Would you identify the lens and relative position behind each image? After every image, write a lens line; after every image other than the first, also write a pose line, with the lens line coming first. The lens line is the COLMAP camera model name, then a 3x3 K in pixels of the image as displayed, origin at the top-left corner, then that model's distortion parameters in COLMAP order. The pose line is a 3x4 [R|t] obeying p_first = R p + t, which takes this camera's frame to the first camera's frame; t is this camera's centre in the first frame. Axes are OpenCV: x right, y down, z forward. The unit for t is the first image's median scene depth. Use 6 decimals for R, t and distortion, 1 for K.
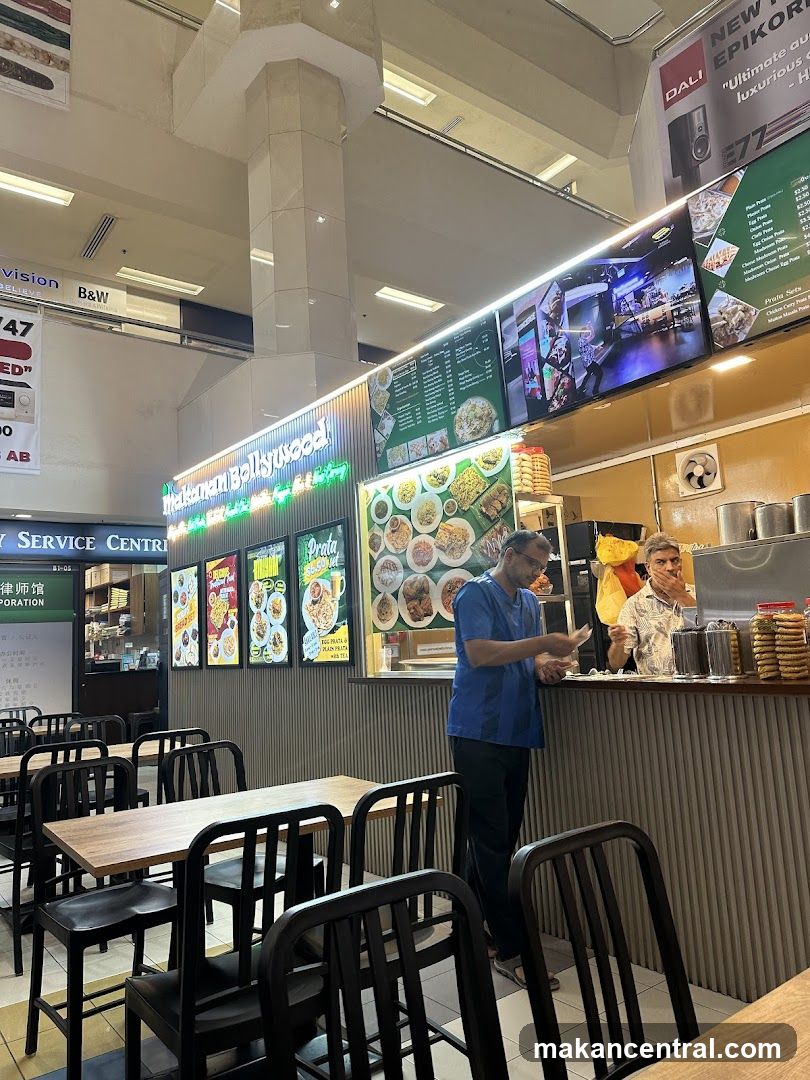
lens RADIAL K [[777.1, 0, 398.3], [0, 777.1, 521.3], [0, 0, 1]] dist [0.049993, -0.074602]
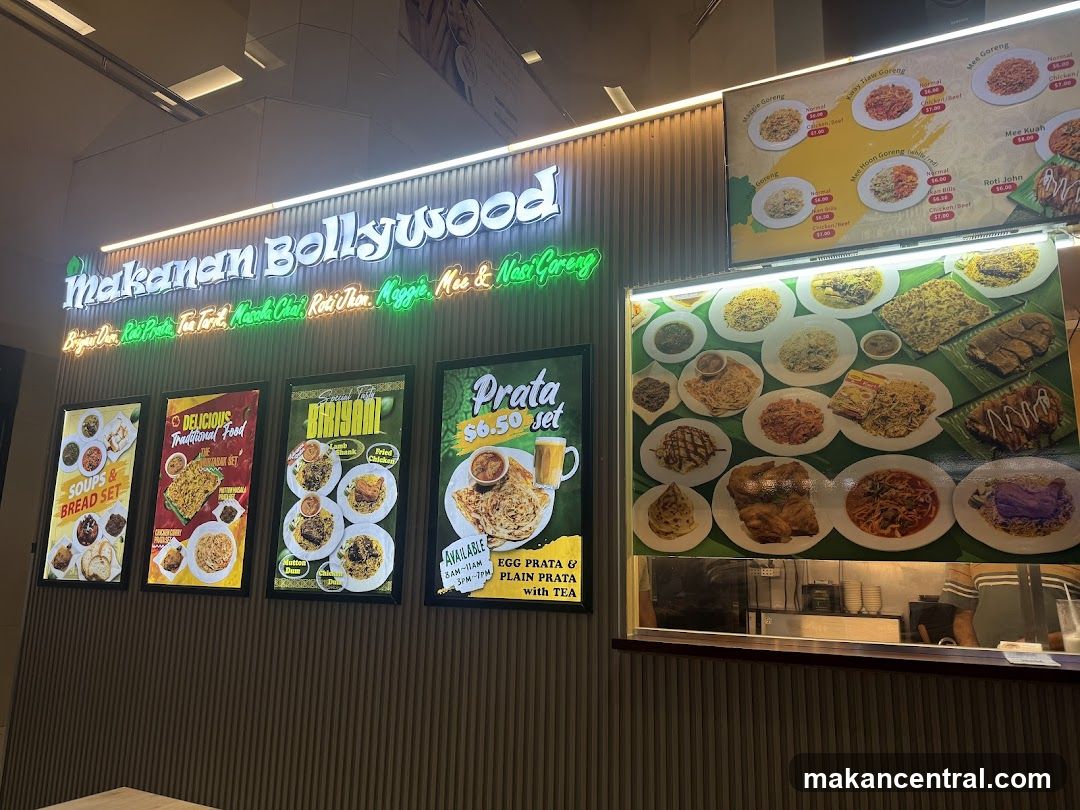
lens RADIAL K [[777.1, 0, 588.2], [0, 777.1, 396.6], [0, 0, 1]] dist [0.049993, -0.074602]
pose [[0.887656, 0.148854, 0.435786, -0.287585], [-0.128674, 0.988797, -0.075651, 0.070494], [-0.442164, 0.011077, 0.896866, 0.462901]]
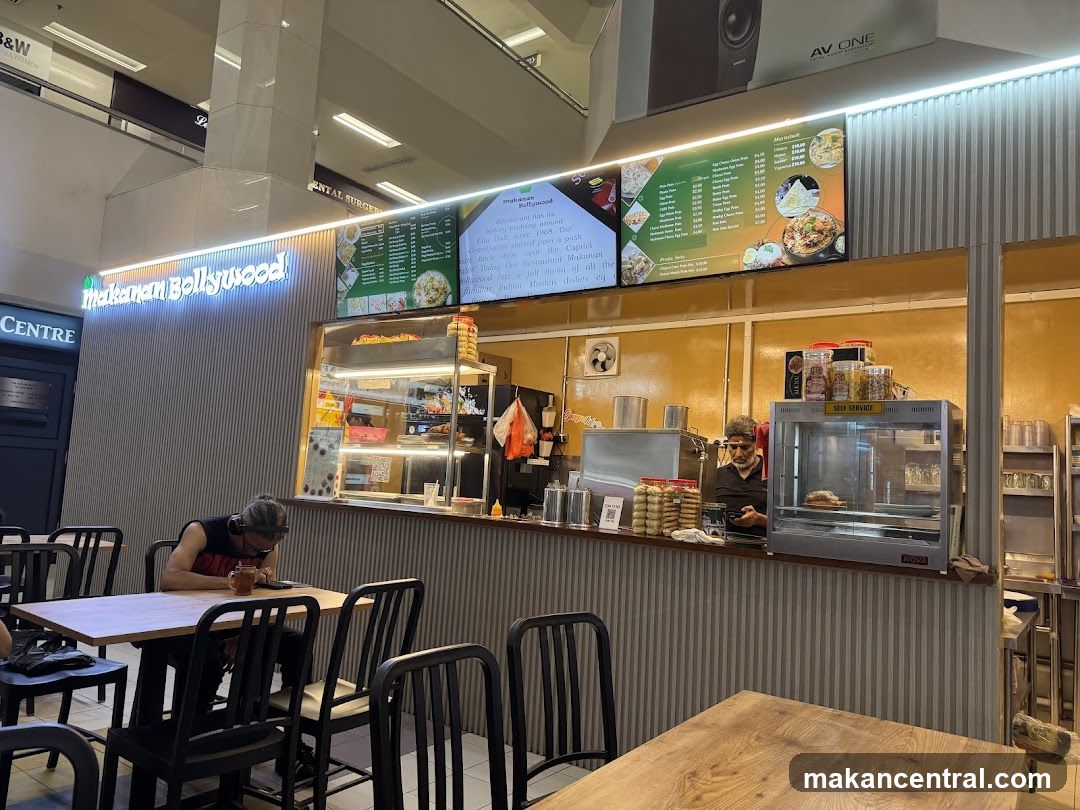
lens RADIAL K [[777.1, 0, 535.2], [0, 777.1, 403.2], [0, 0, 1]] dist [0.049993, -0.074602]
pose [[0.948237, 0.140886, 0.284601, -0.043443], [-0.156936, 0.987014, 0.034280, -0.019294], [-0.276075, -0.077170, 0.958033, -0.124619]]
